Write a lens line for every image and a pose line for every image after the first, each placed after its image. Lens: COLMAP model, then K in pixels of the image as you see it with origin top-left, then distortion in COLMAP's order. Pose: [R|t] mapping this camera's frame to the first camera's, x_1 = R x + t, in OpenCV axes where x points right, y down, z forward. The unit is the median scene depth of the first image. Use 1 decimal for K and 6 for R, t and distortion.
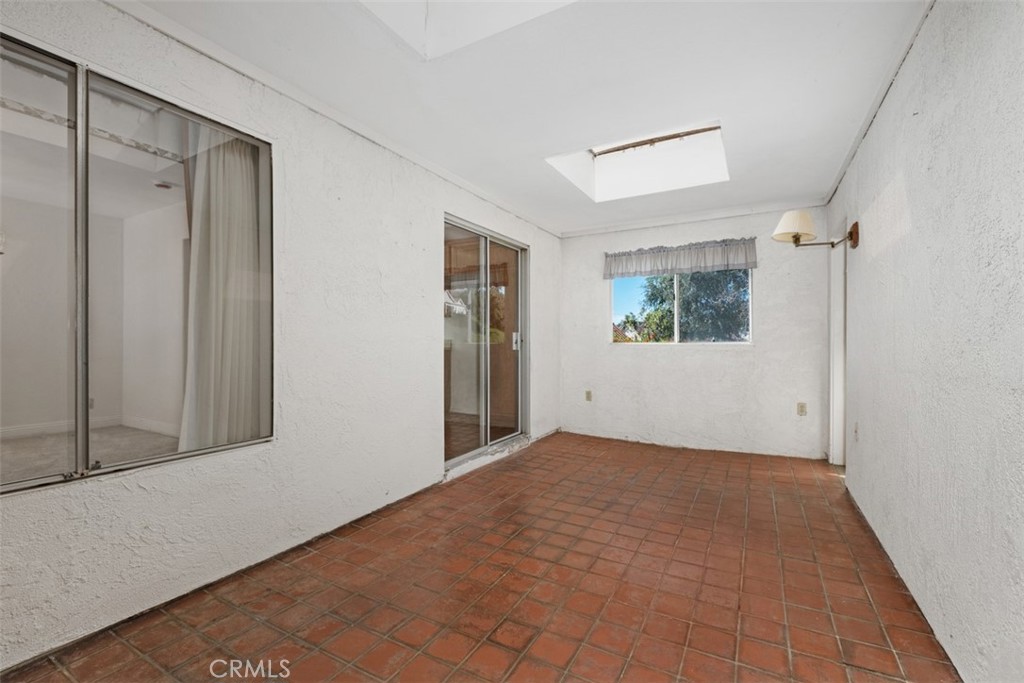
lens RADIAL K [[440.8, 0, 513.4], [0, 440.8, 344.8], [0, 0, 1]] dist [-0.002573, -0.002191]
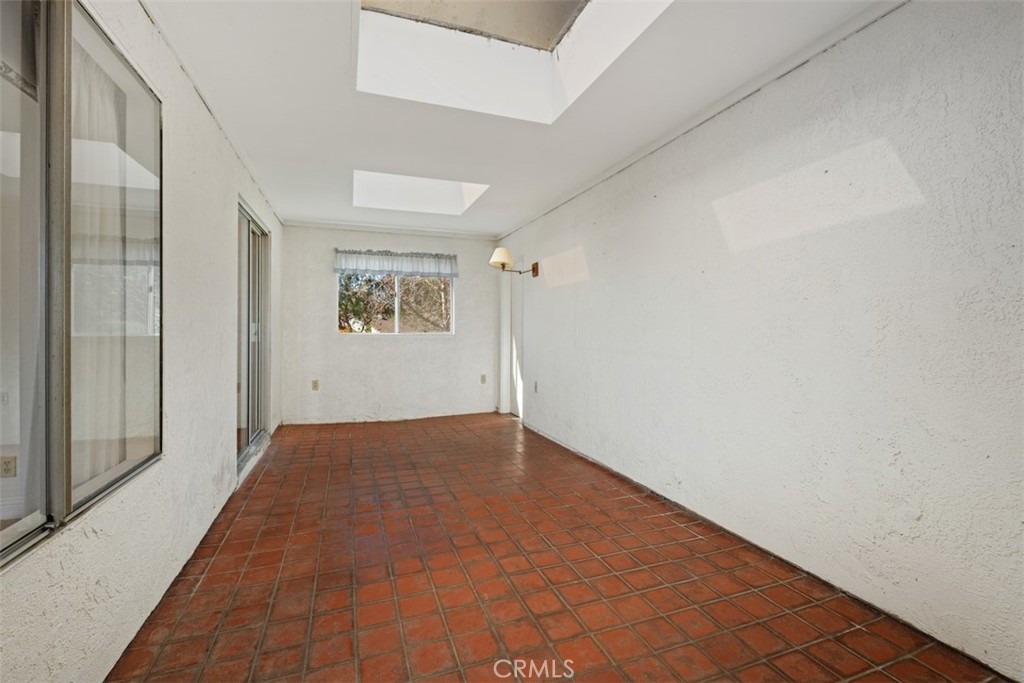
lens RADIAL K [[440.8, 0, 519.5], [0, 440.8, 333.4], [0, 0, 1]] dist [-0.002573, -0.002191]
pose [[0.650035, -0.004523, 0.759891, -0.503508], [0.000458, 0.999984, 0.005559, -0.015772], [-0.759904, -0.003266, 0.650027, -0.038573]]
